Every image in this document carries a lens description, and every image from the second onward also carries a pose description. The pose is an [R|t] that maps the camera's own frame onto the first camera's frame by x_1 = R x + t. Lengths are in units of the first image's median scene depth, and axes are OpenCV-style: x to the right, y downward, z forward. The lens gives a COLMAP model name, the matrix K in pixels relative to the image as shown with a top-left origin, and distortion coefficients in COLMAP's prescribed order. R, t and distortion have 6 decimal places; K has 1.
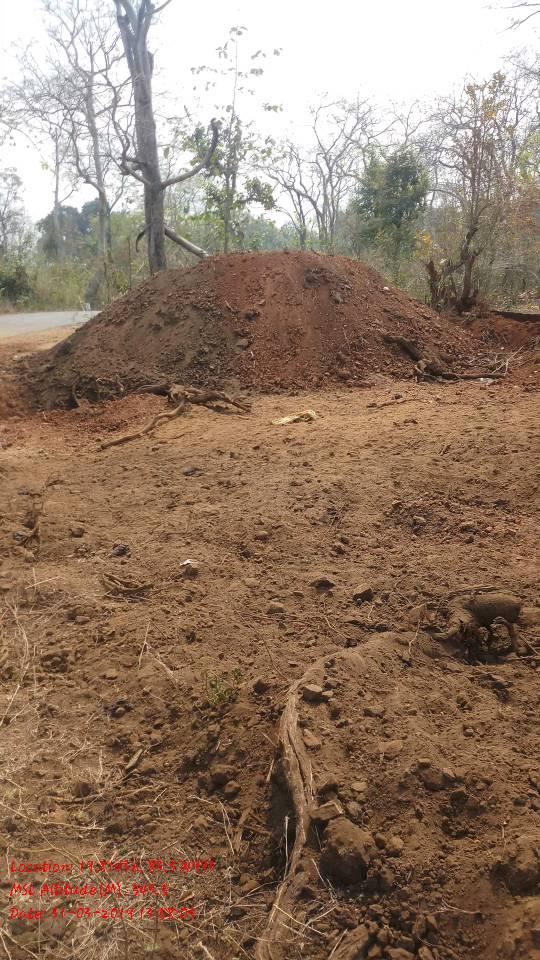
lens RADIAL K [[718.1, 0, 272.0], [0, 718.1, 466.7], [0, 0, 1]] dist [0.047591, -0.078896]
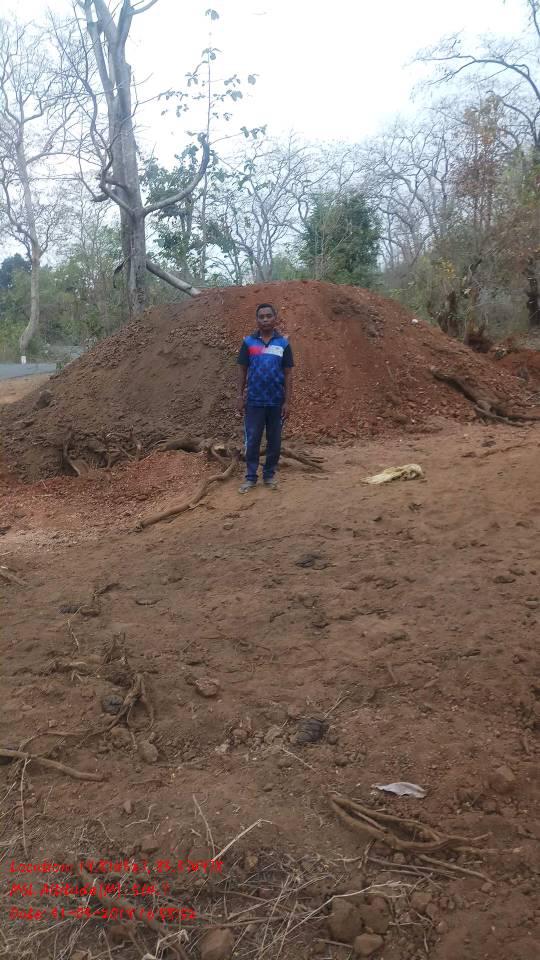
lens RADIAL K [[718.1, 0, 272.0], [0, 718.1, 466.7], [0, 0, 1]] dist [0.047591, -0.078896]
pose [[0.994458, -0.039032, 0.097616, -0.117976], [0.045576, 0.996796, -0.065737, -0.022424], [-0.094737, 0.069821, 0.993051, 0.173085]]
